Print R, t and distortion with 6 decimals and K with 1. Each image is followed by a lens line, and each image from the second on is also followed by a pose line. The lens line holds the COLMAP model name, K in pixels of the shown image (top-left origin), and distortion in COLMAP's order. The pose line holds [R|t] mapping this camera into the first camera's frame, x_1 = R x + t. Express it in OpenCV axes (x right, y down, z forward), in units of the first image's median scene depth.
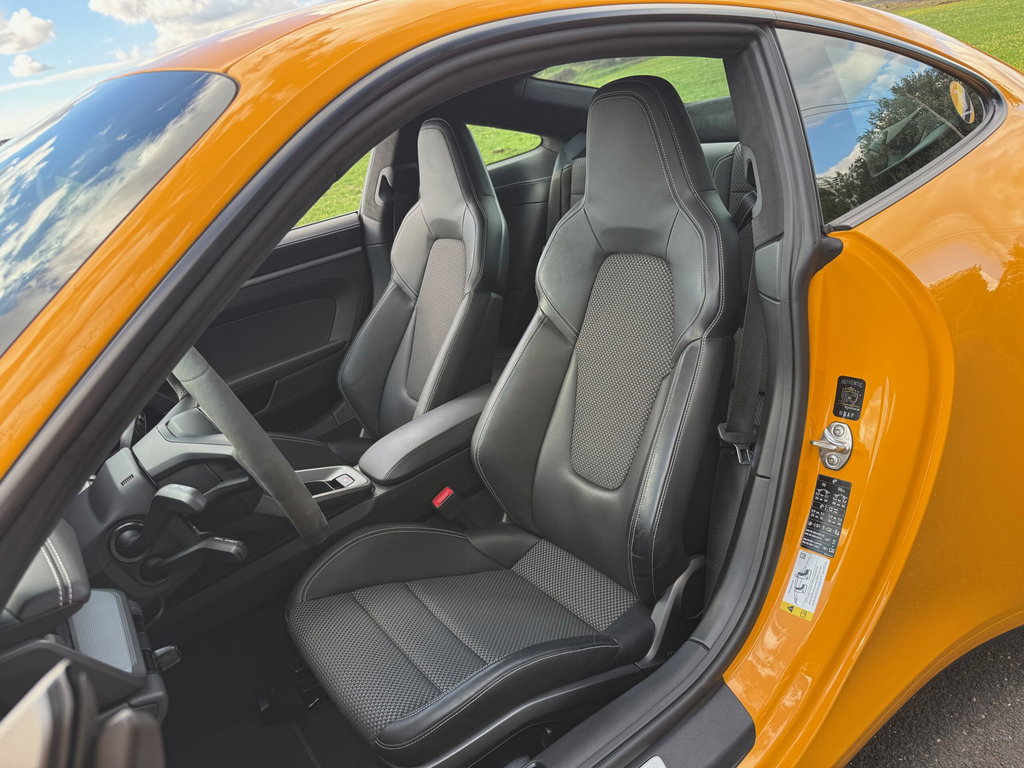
lens RADIAL K [[725.4, 0, 514.1], [0, 725.4, 387.0], [0, 0, 1]] dist [0.014265, -0.024897]
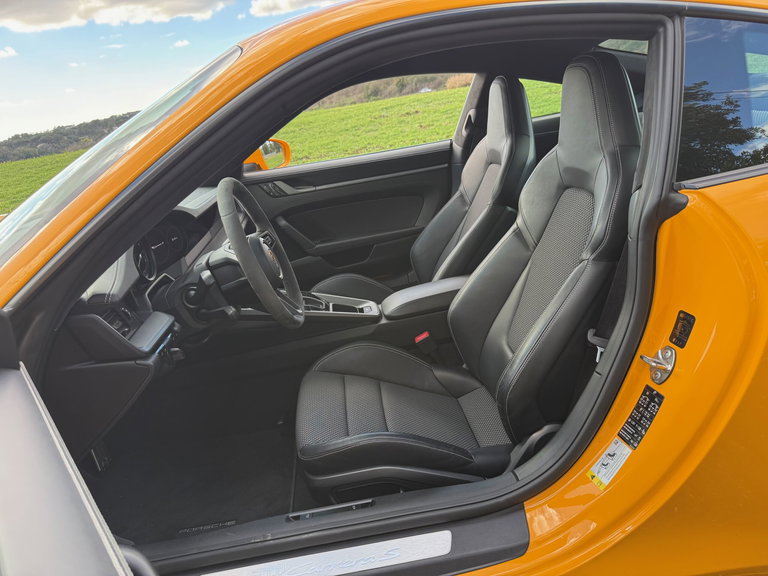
lens RADIAL K [[544.0, 0, 379.0], [0, 544.0, 301.1], [0, 0, 1]] dist [0.014265, -0.024897]
pose [[0.866892, 0.232895, -0.440747, 0.322240], [-0.211253, 0.972470, 0.098355, -0.010290], [0.451520, 0.007846, 0.892227, -0.027524]]
